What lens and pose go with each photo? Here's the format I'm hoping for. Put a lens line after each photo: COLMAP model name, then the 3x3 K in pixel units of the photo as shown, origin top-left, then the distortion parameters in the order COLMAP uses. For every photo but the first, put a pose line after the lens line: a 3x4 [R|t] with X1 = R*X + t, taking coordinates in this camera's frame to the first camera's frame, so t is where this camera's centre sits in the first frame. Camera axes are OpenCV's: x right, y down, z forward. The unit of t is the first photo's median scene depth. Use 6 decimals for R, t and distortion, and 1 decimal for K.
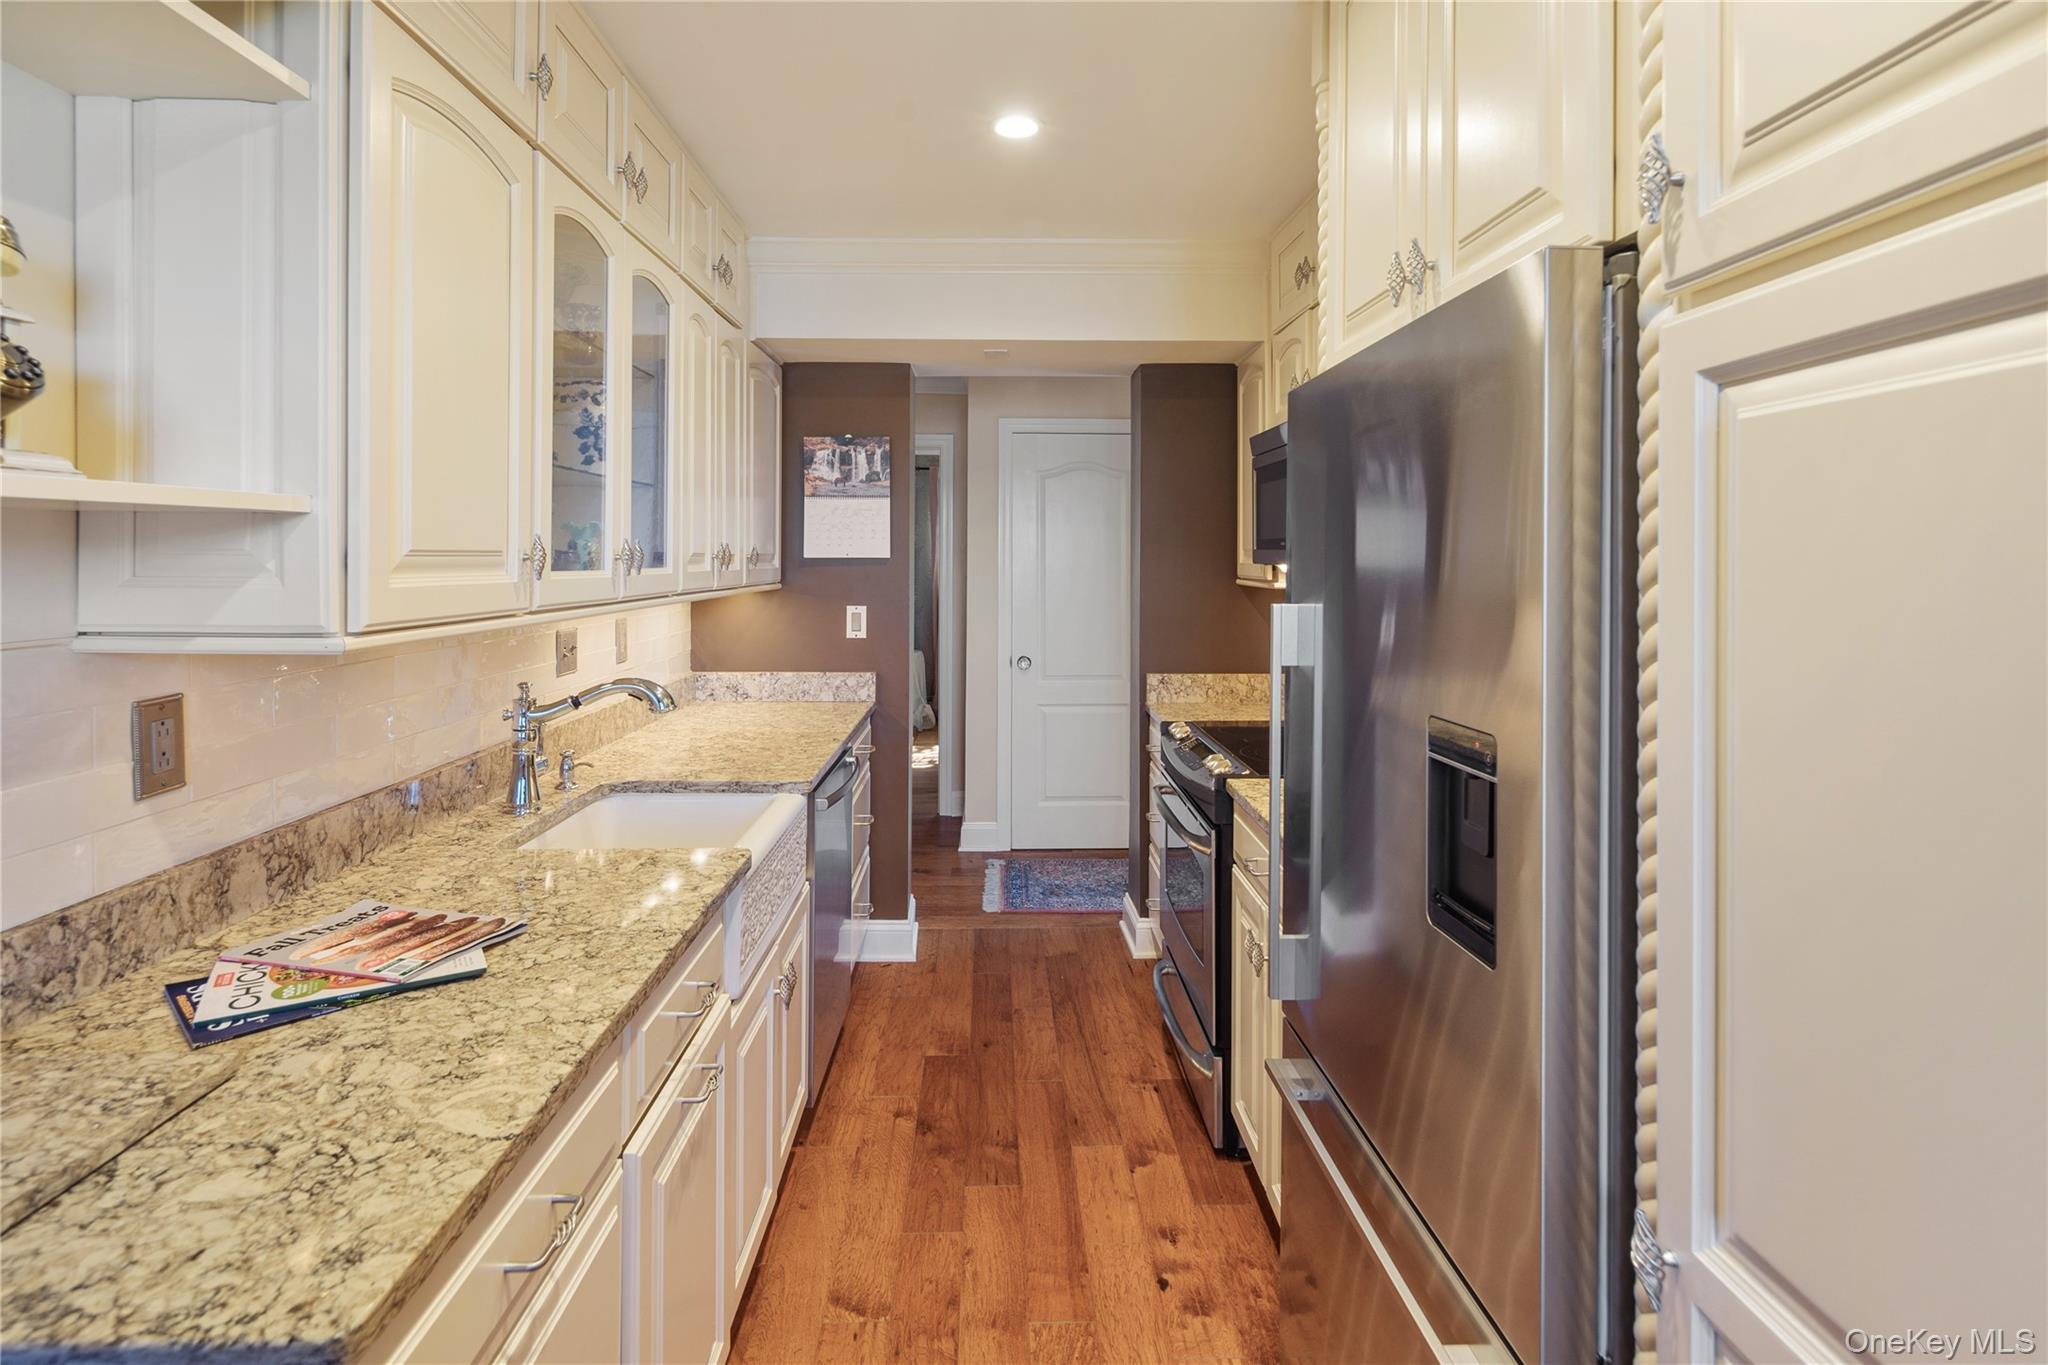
lens RADIAL K [[1025.0, 0, 1017.7], [0, 1025.0, 556.3], [0, 0, 1]] dist [0.009624, -0.002670]
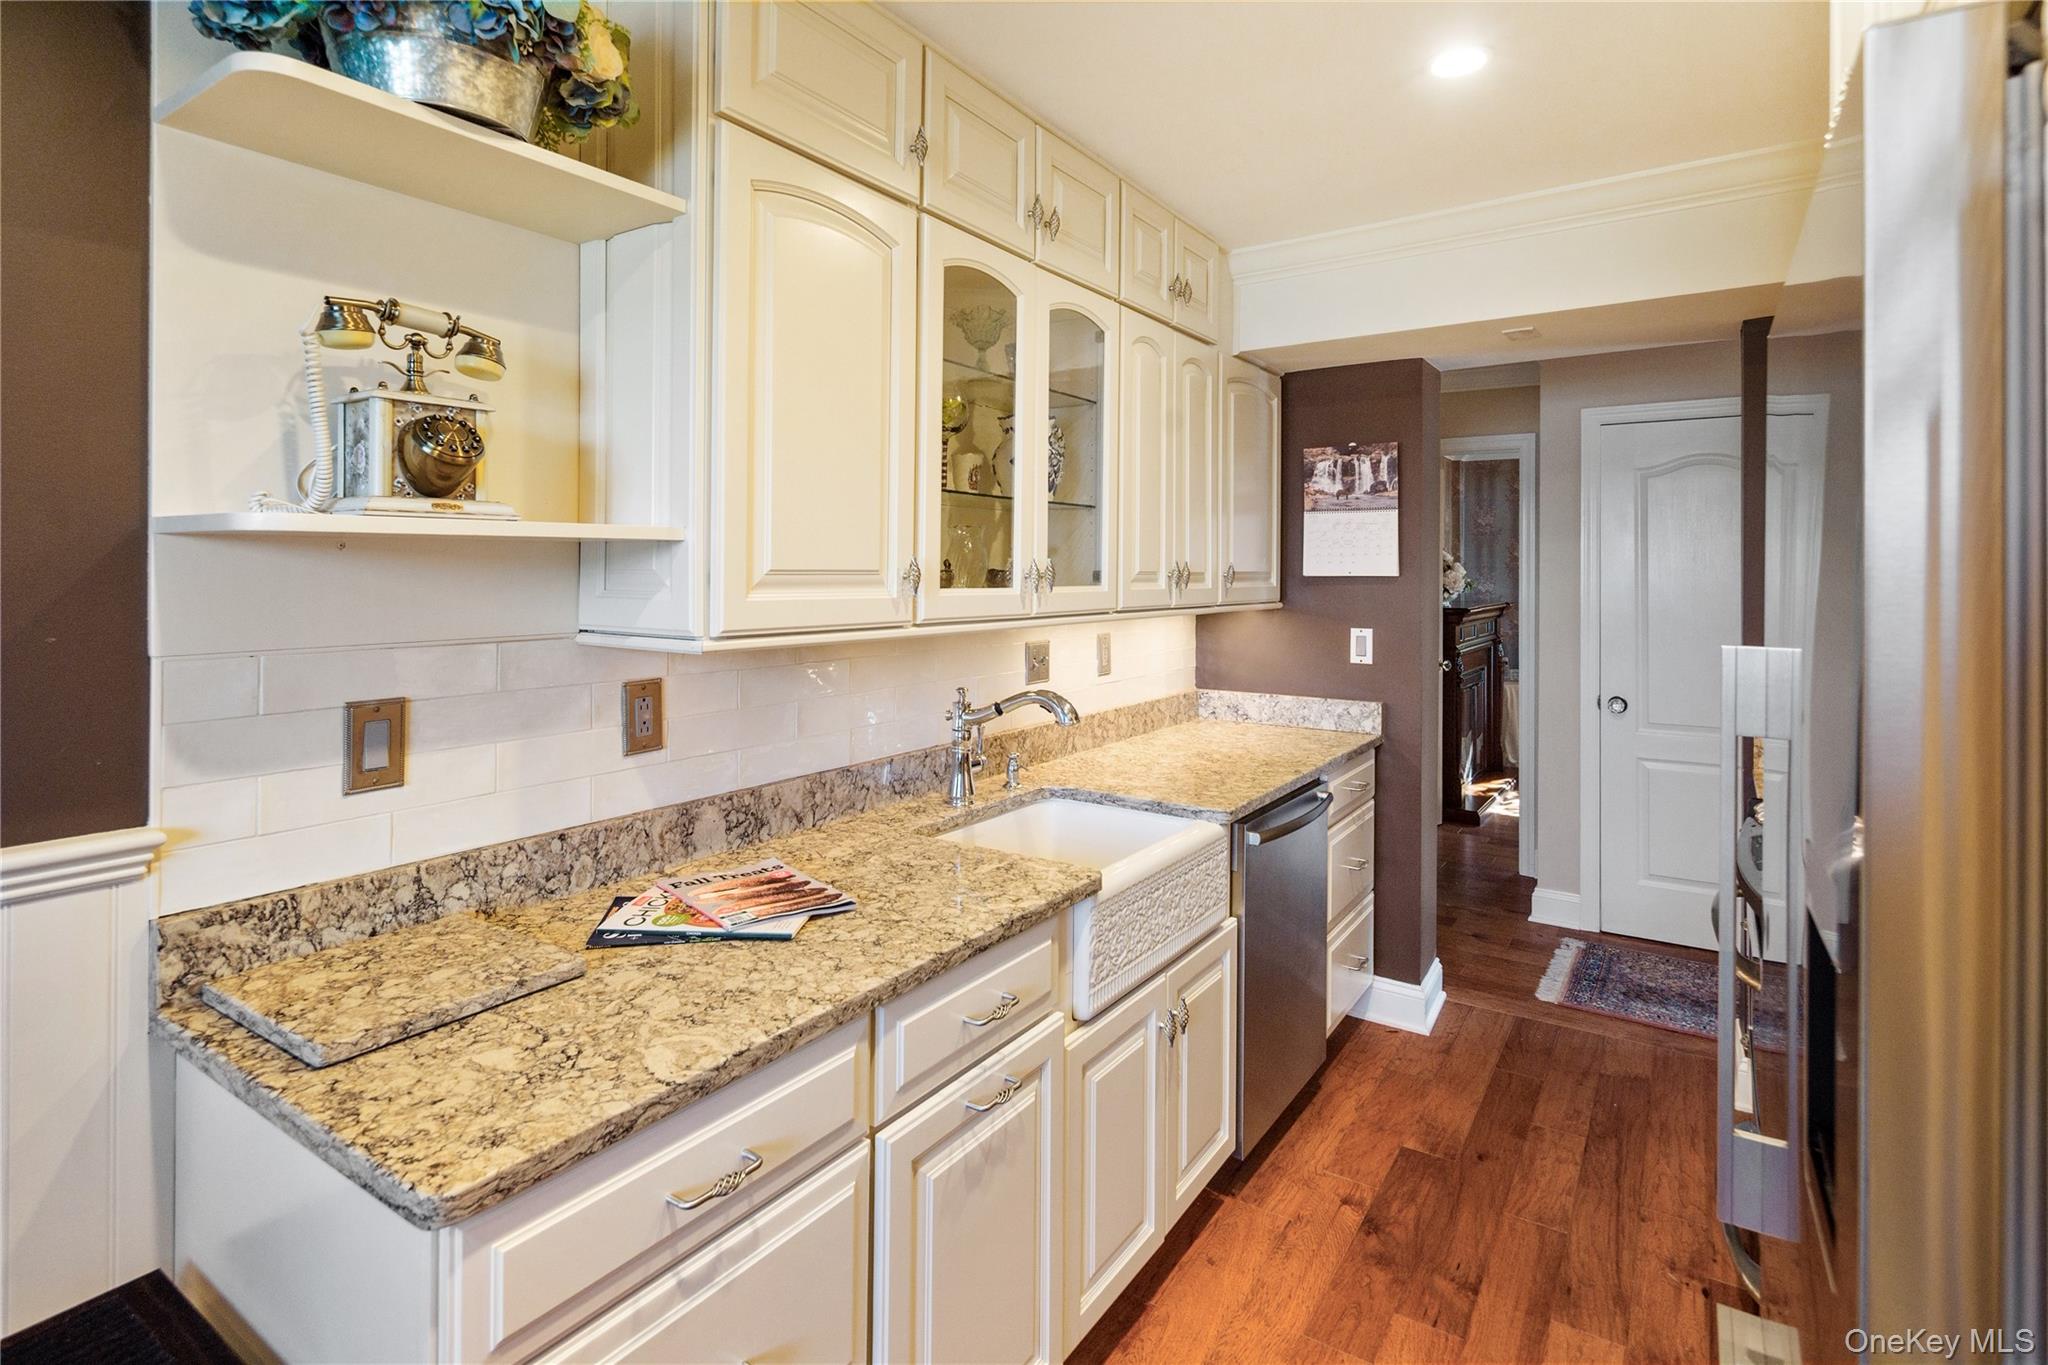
lens RADIAL K [[1025.0, 0, 1017.7], [0, 1025.0, 556.3], [0, 0, 1]] dist [0.009624, -0.002670]
pose [[0.815769, -0.008389, -0.578317, 0.220491], [-0.001168, 0.999869, -0.016150, -0.001851], [0.578376, 0.013850, 0.815653, 0.127687]]
